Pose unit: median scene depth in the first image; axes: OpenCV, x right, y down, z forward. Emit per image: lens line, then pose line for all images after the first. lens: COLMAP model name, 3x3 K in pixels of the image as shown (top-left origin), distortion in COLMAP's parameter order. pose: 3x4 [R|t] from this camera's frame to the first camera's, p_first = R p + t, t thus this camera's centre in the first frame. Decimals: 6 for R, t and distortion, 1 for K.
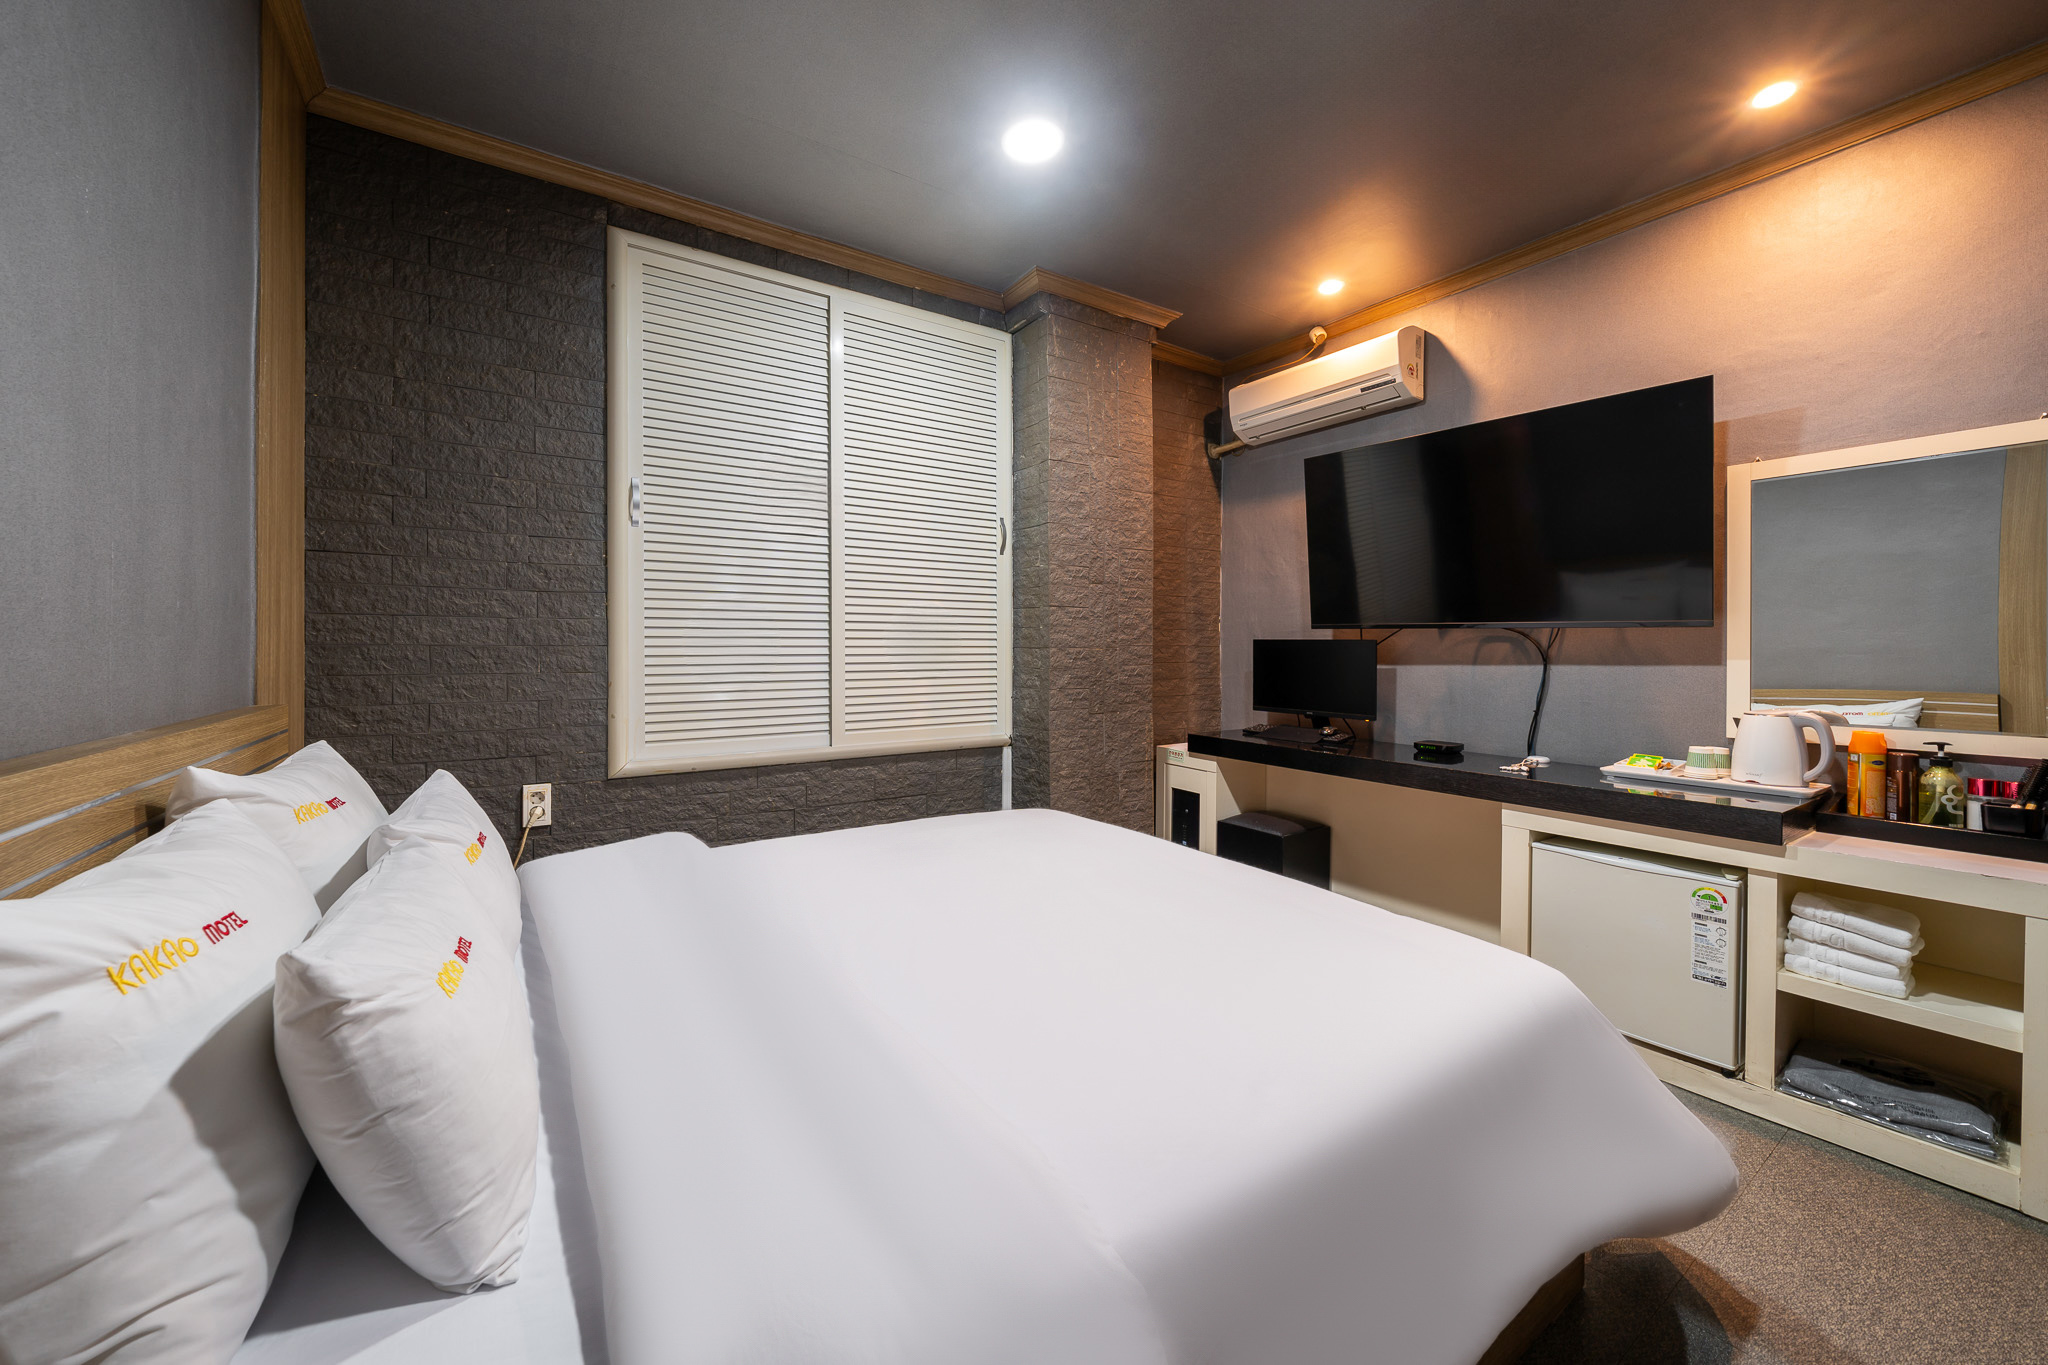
lens RADIAL K [[740.8, 0, 1020.0], [0, 740.8, 648.2], [0, 0, 1]] dist [-0.000968, -0.000039]
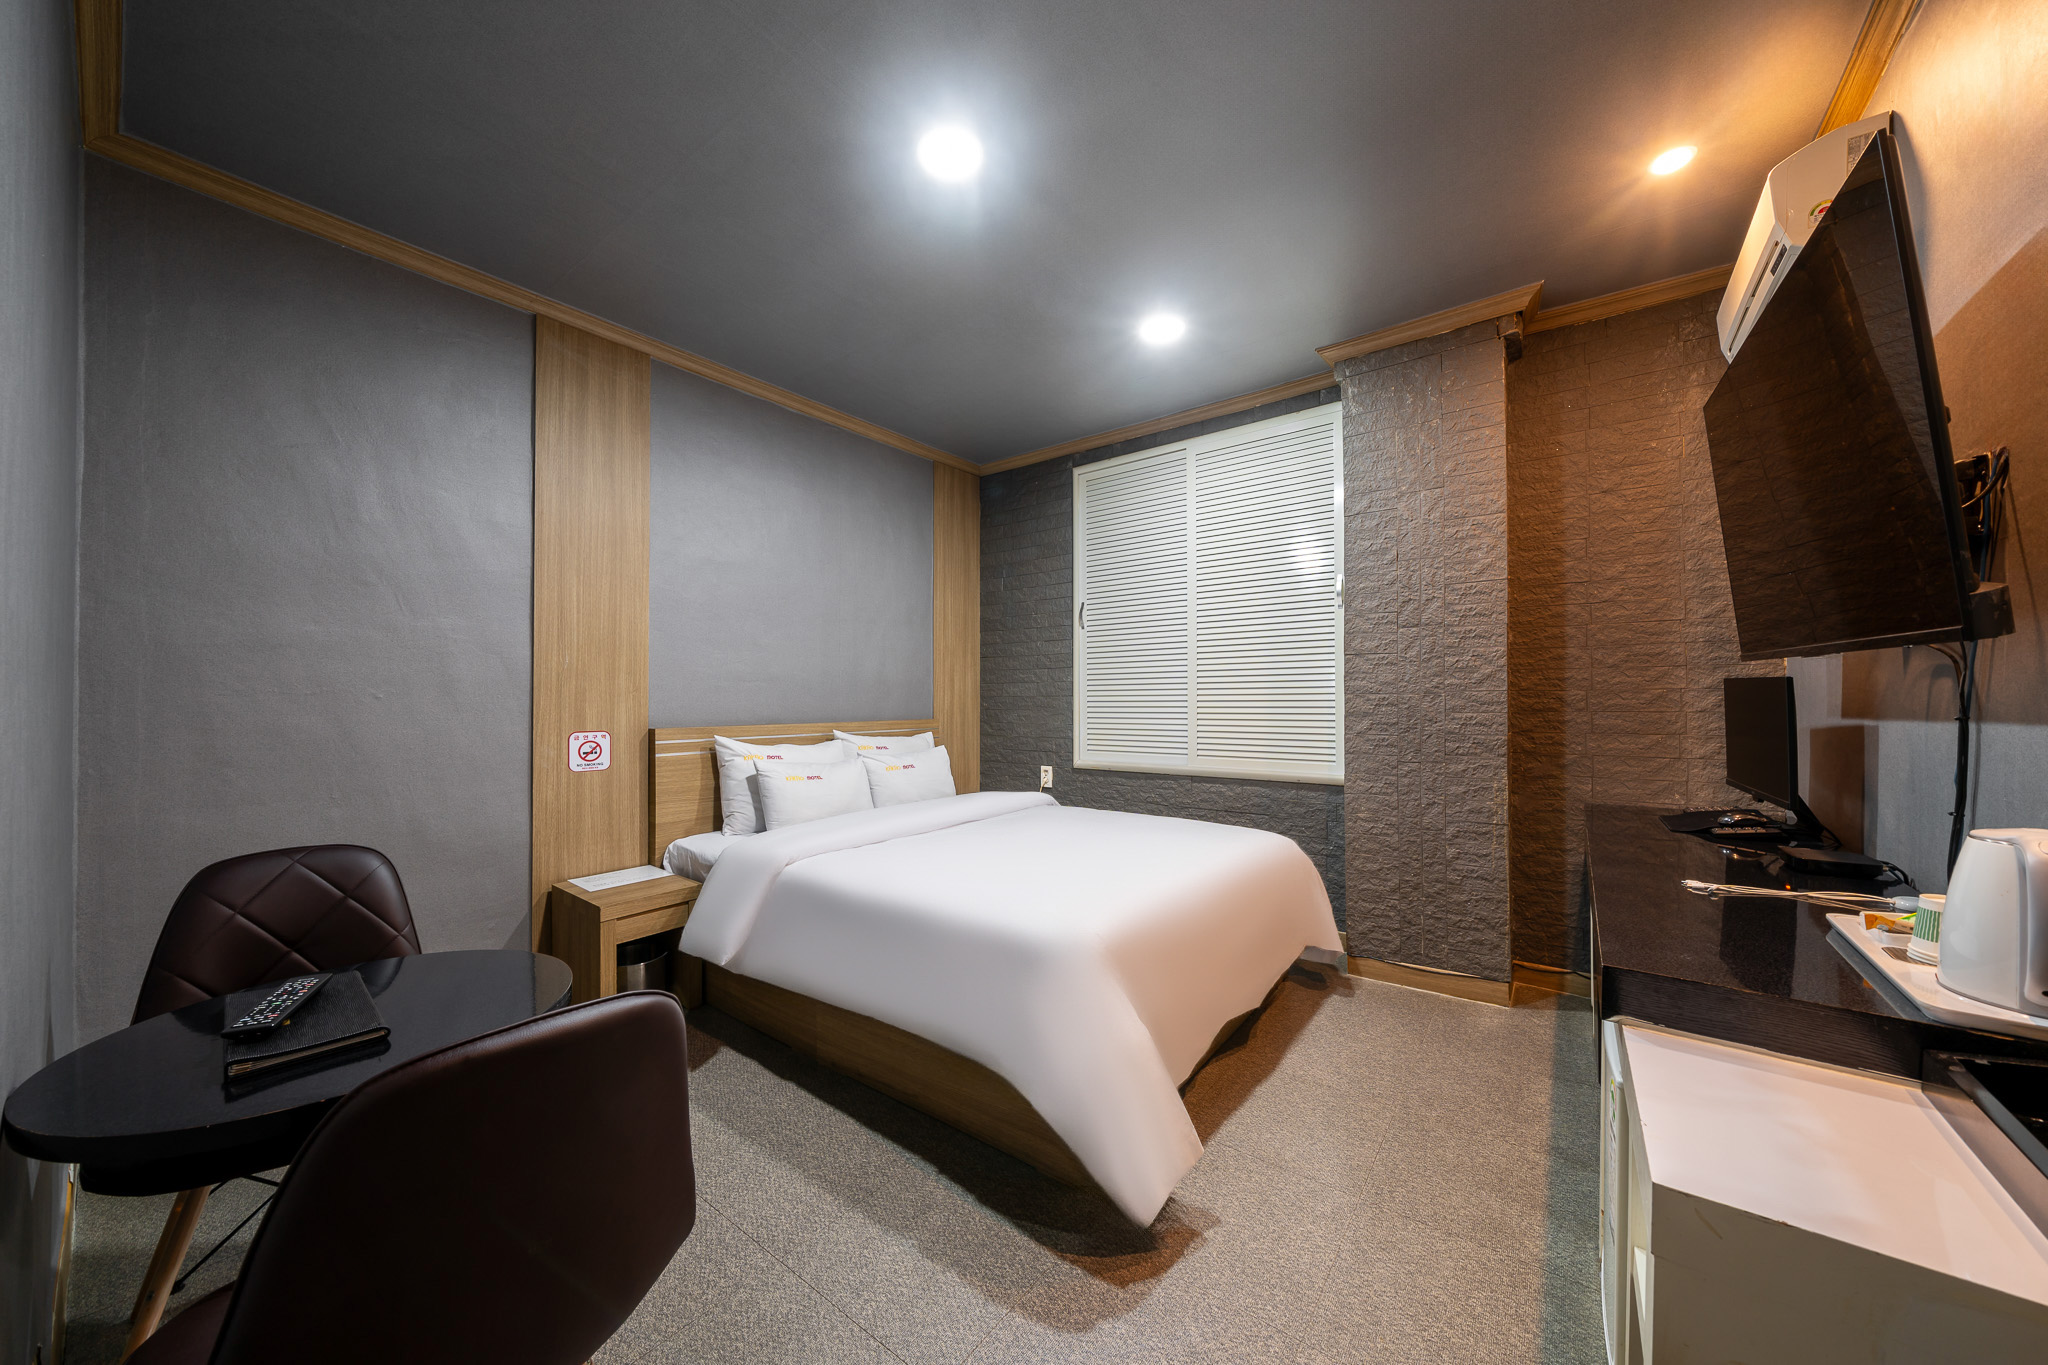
lens RADIAL K [[727.6, 0, 1026.3], [0, 727.6, 691.1], [0, 0, 1]] dist [-0.000148, 0.000029]
pose [[0.330733, -0.012957, -0.943635, 0.896425], [0.006849, 0.999912, -0.011330, 0.003539], [0.943699, -0.002716, 0.330793, 0.232814]]
